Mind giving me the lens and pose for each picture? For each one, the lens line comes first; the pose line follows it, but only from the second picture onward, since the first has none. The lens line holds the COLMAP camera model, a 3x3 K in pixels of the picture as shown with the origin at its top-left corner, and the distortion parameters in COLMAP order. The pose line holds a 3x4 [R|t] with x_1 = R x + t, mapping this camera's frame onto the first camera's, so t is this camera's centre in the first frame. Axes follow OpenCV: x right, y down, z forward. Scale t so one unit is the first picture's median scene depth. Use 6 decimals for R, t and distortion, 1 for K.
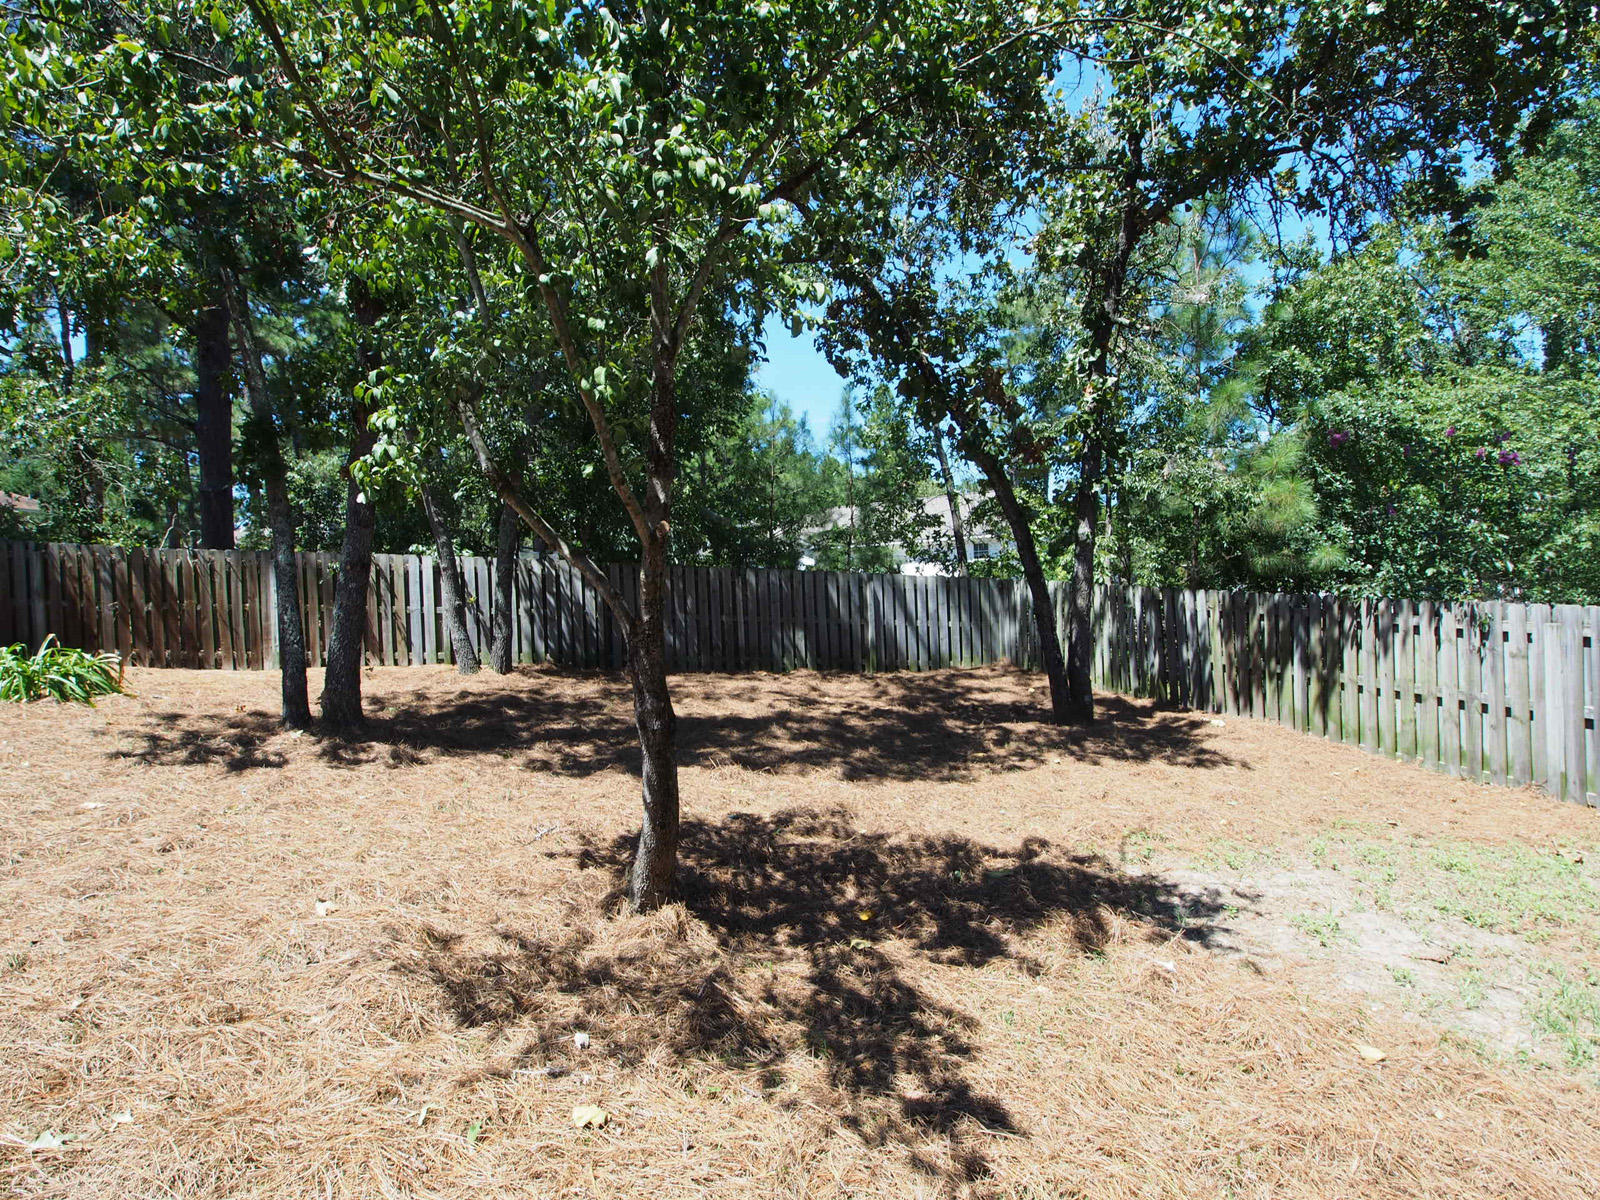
lens RADIAL K [[859.2, 0, 798.8], [0, 859.2, 594.7], [0, 0, 1]] dist [-0.015336, -0.002272]
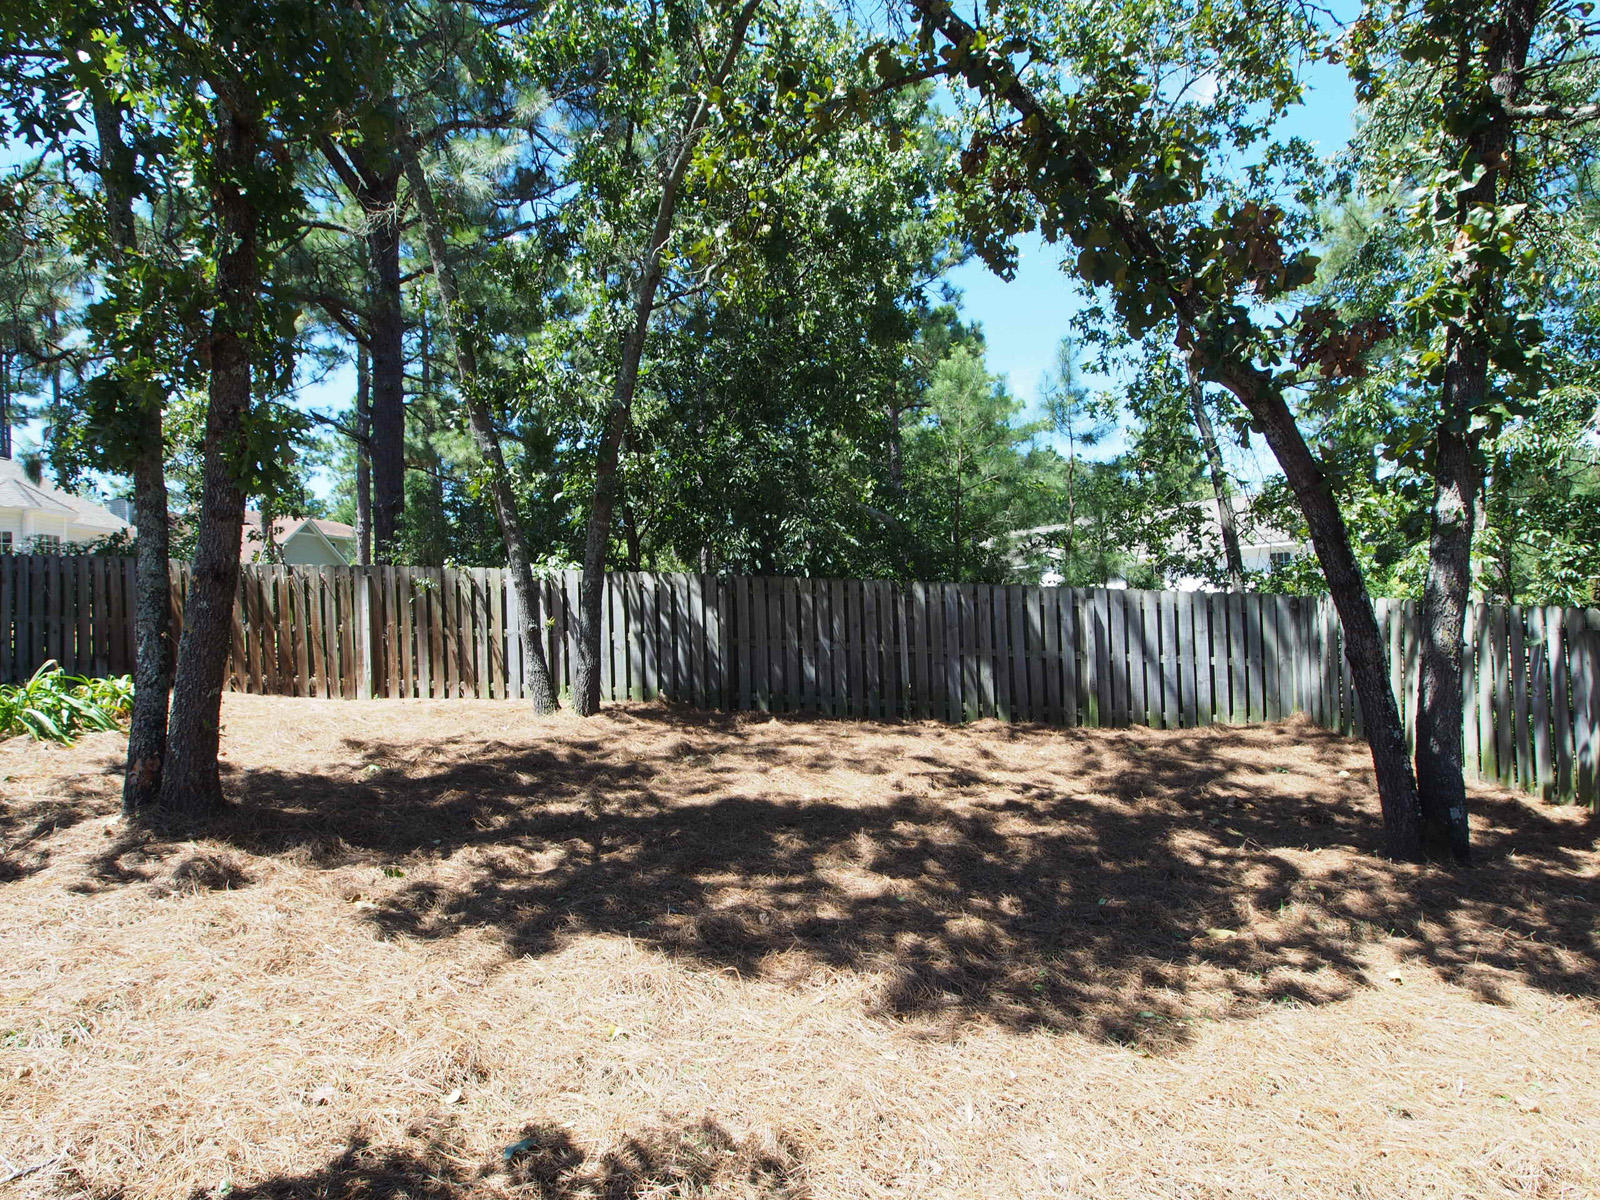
lens RADIAL K [[862.3, 0, 800.3], [0, 862.3, 608.2], [0, 0, 1]] dist [-0.013338, -0.001922]
pose [[0.952789, 0.002821, -0.303621, 0.083467], [-0.004594, 0.999976, -0.005124, -0.004012], [0.303600, 0.006277, 0.952779, 0.285315]]
